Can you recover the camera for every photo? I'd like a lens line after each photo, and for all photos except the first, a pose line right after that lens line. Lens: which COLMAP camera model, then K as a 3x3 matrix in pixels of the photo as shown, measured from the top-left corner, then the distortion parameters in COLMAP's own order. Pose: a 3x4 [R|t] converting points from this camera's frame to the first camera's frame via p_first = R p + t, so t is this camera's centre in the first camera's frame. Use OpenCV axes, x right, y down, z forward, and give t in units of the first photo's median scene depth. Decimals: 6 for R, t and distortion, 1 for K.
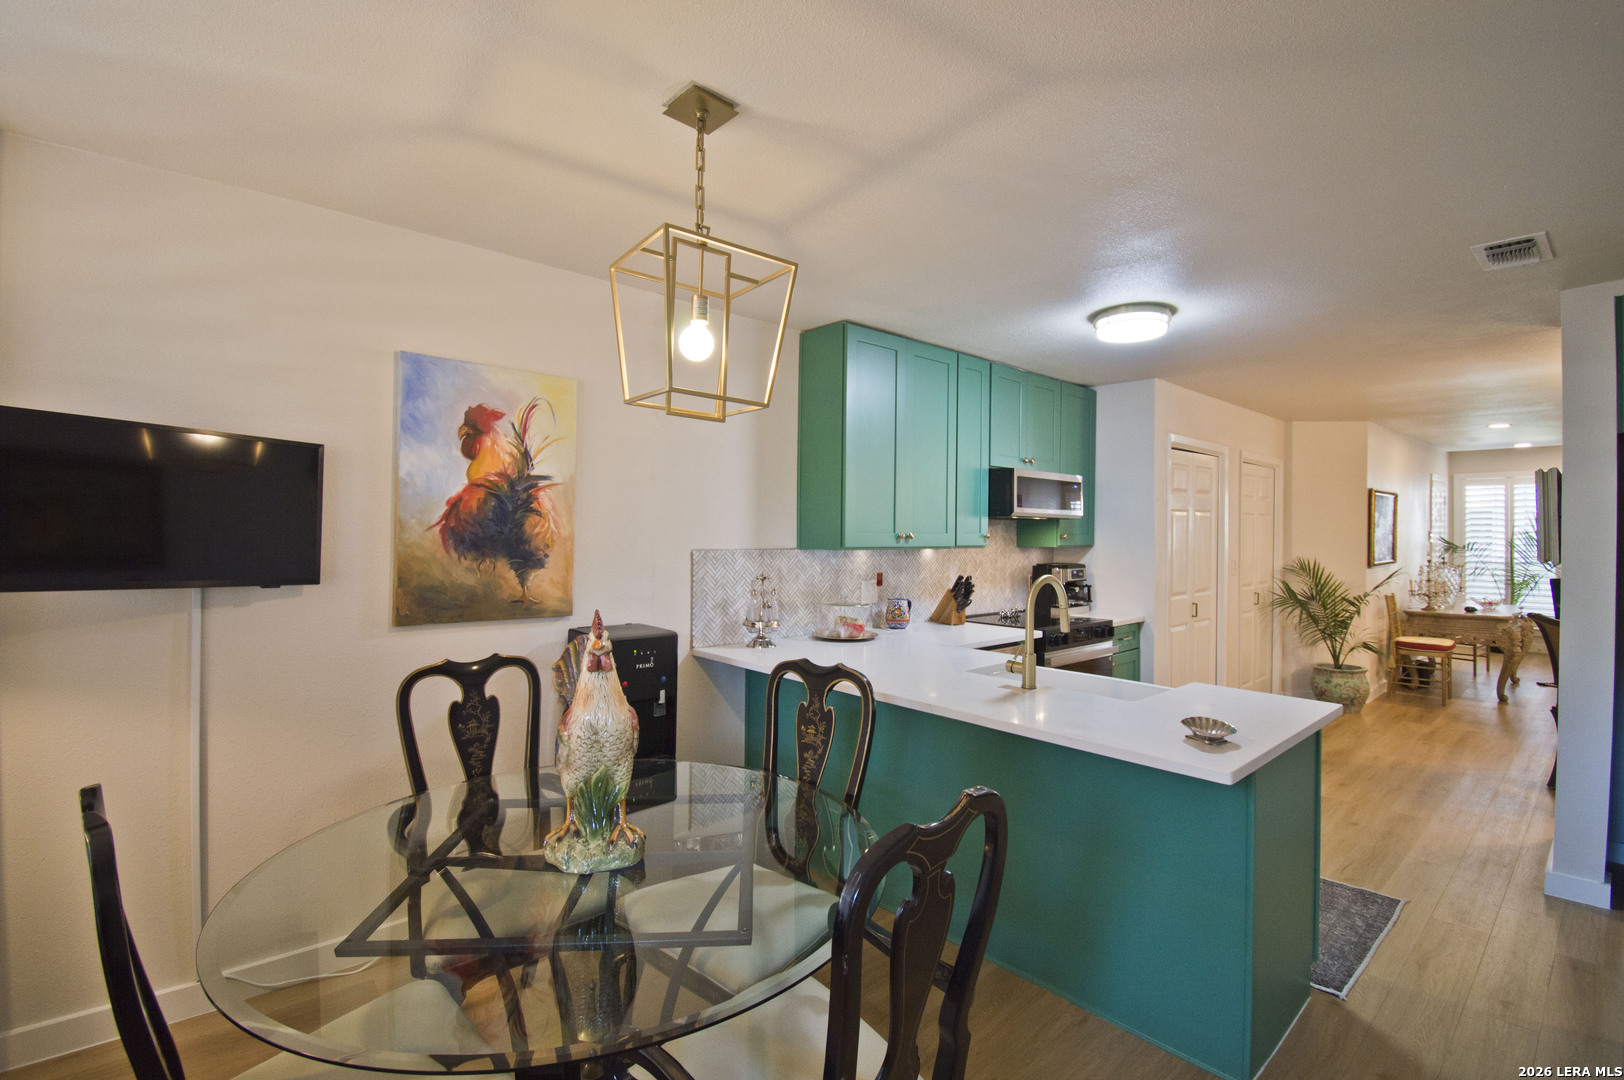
lens RADIAL K [[725.9, 0, 813.2], [0, 725.9, 531.1], [0, 0, 1]] dist [0.024061, -0.028687]
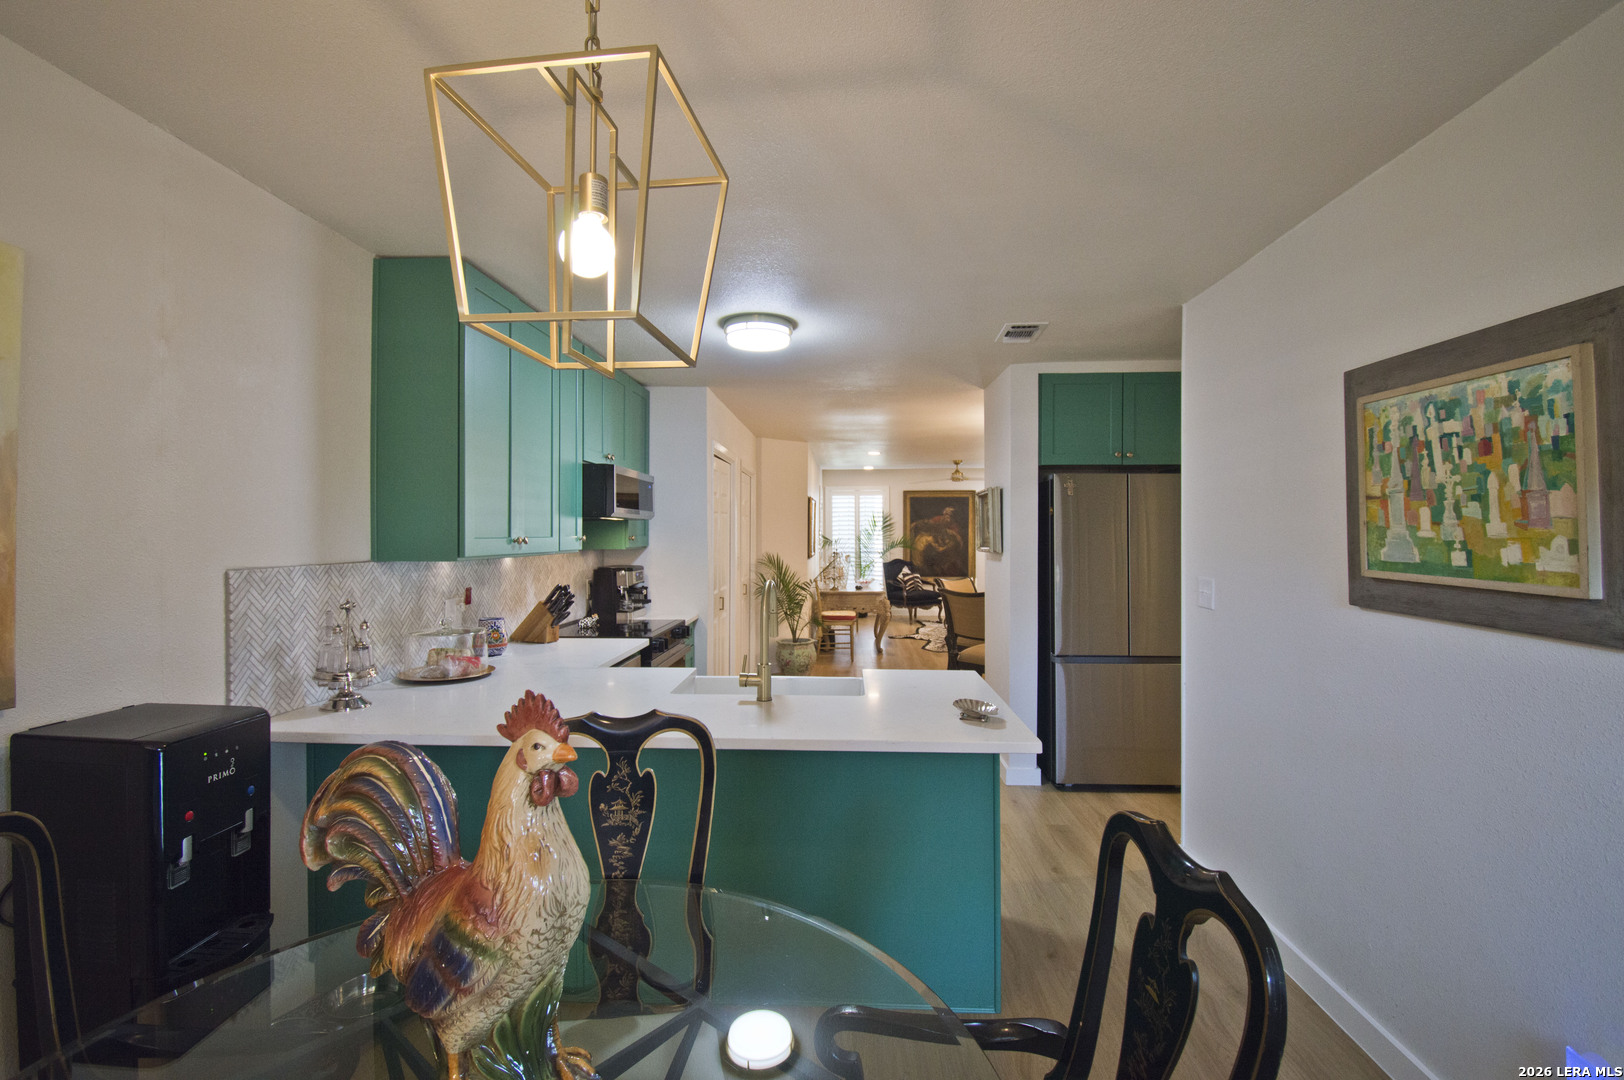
lens RADIAL K [[730.2, 0, 810.4], [0, 730.2, 530.5], [0, 0, 1]] dist [0.020843, -0.029137]
pose [[0.704797, -0.006129, 0.709383, -0.303428], [0.005570, 0.999980, 0.003107, -0.007046], [-0.709387, 0.001762, 0.704817, 0.258335]]
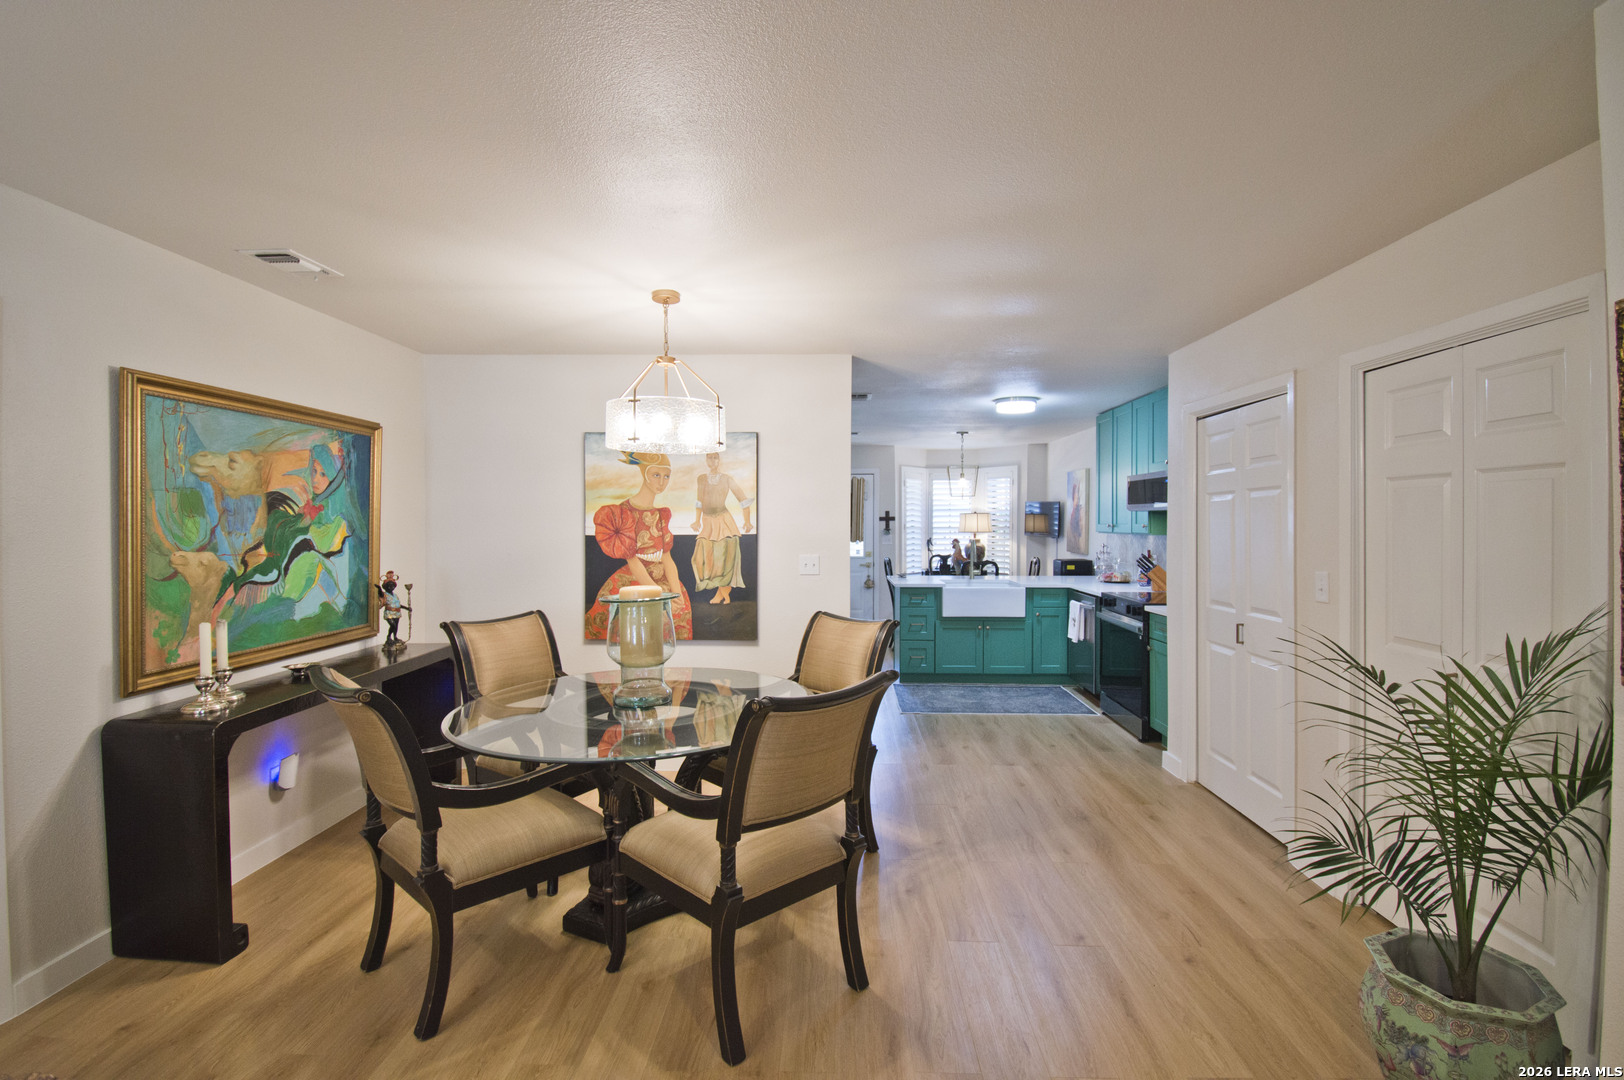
lens RADIAL K [[745.8, 0, 813.4], [0, 745.8, 531.2], [0, 0, 1]] dist [0.030415, -0.031424]
pose [[-0.689029, 0.000619, -0.724734, 2.527732], [-0.005526, 0.999966, 0.006108, 0.016454], [0.724713, 0.008214, -0.689002, 2.290695]]
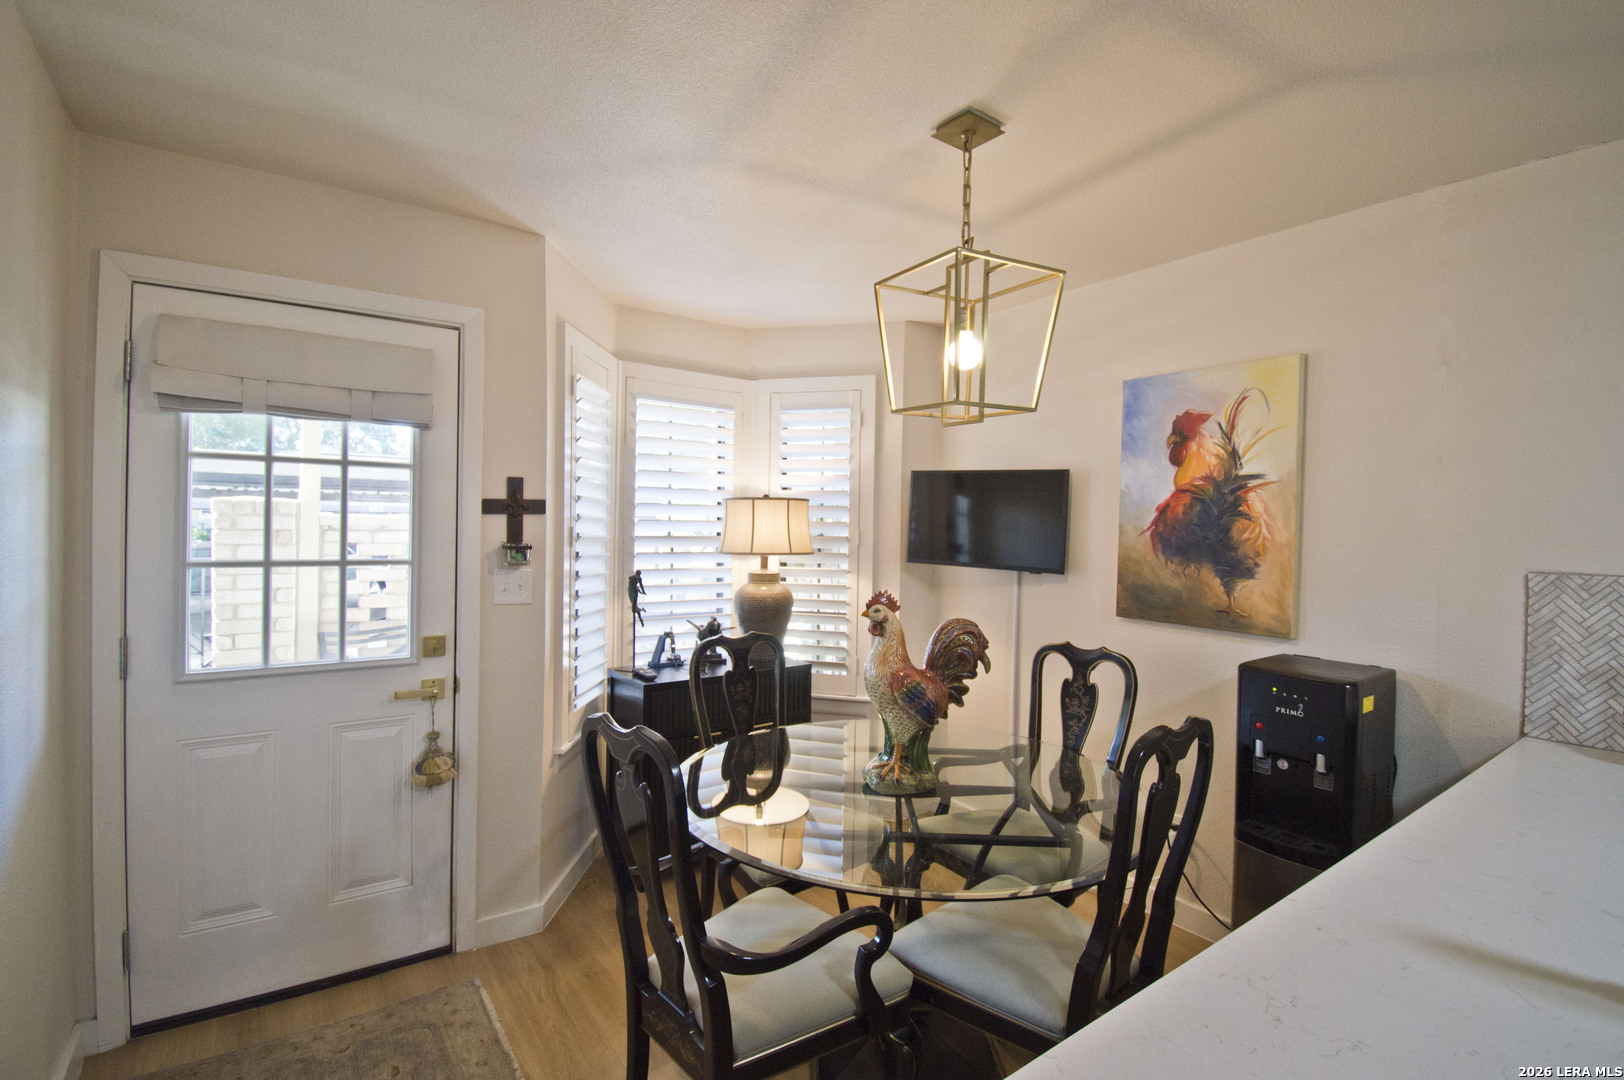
lens RADIAL K [[730.2, 0, 810.4], [0, 730.2, 530.5], [0, 0, 1]] dist [0.020843, -0.029137]
pose [[-0.108462, -0.006669, -0.994078, 0.580036], [-0.016761, 0.999848, -0.004879, 0.005682], [0.993959, 0.016133, -0.108557, 0.563783]]
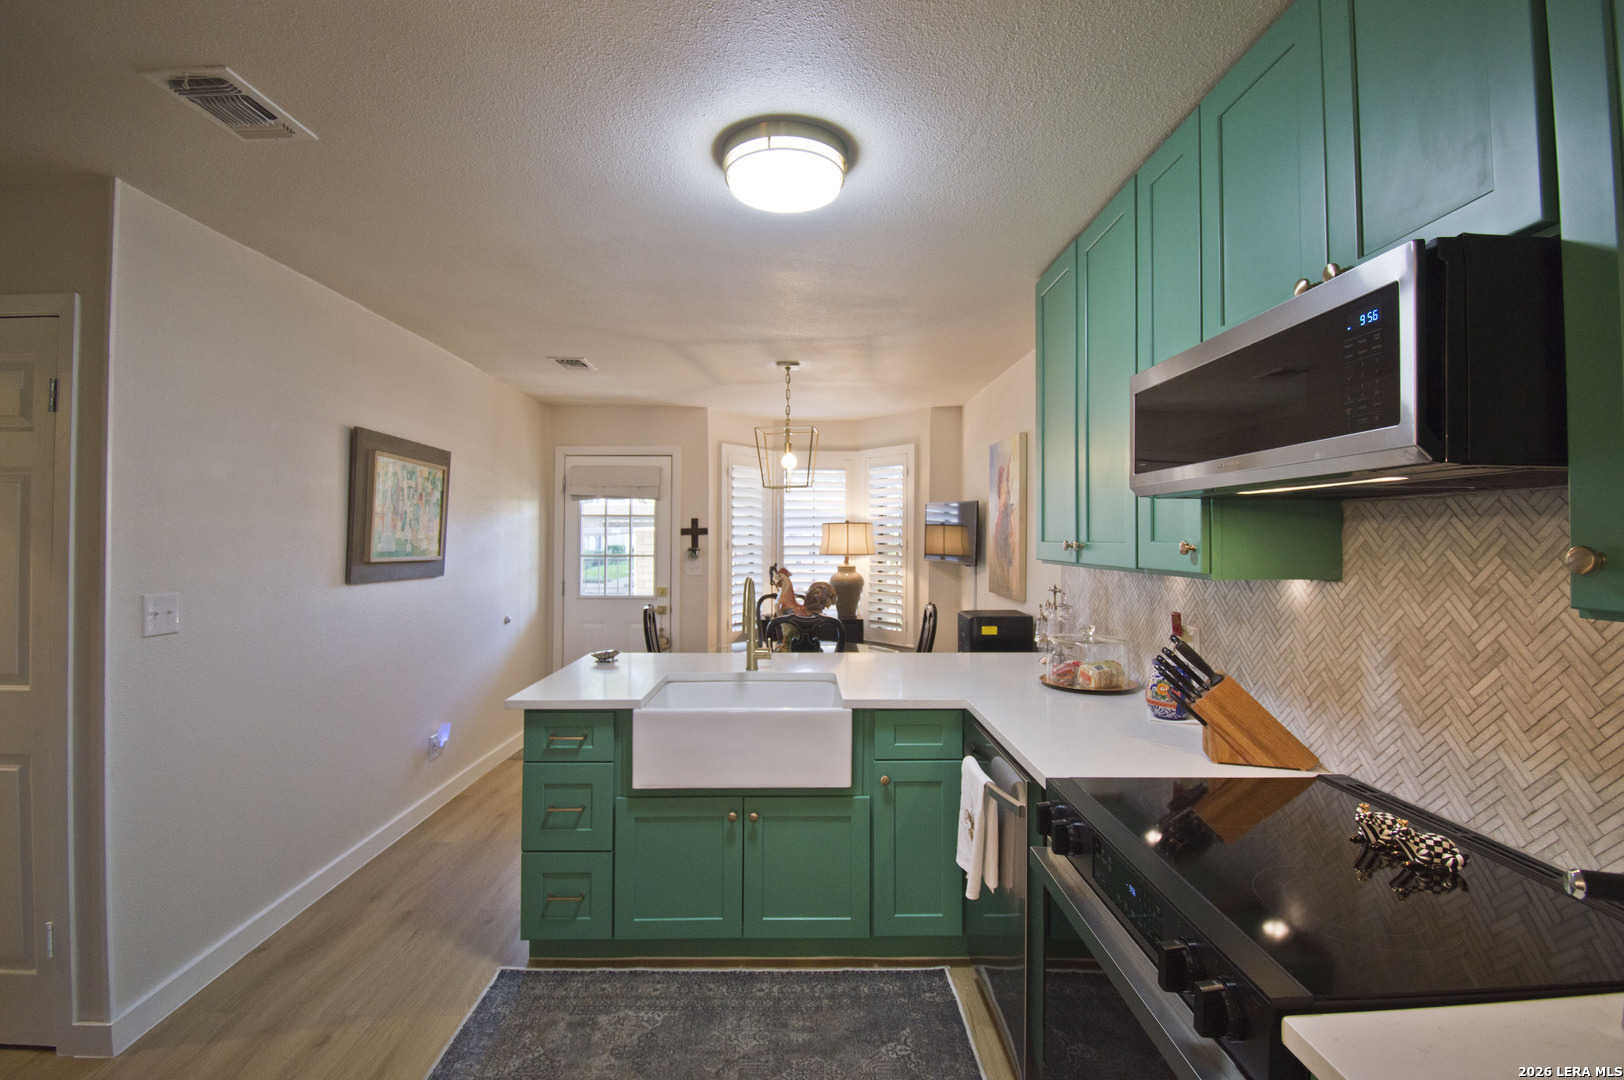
lens RADIAL K [[725.9, 0, 813.2], [0, 725.9, 531.1], [0, 0, 1]] dist [0.024061, -0.028687]
pose [[-0.654800, -0.019214, -0.755558, 1.024392], [-0.008693, 0.999802, -0.017891, 0.009386], [0.755752, -0.005147, -0.654837, 1.676113]]
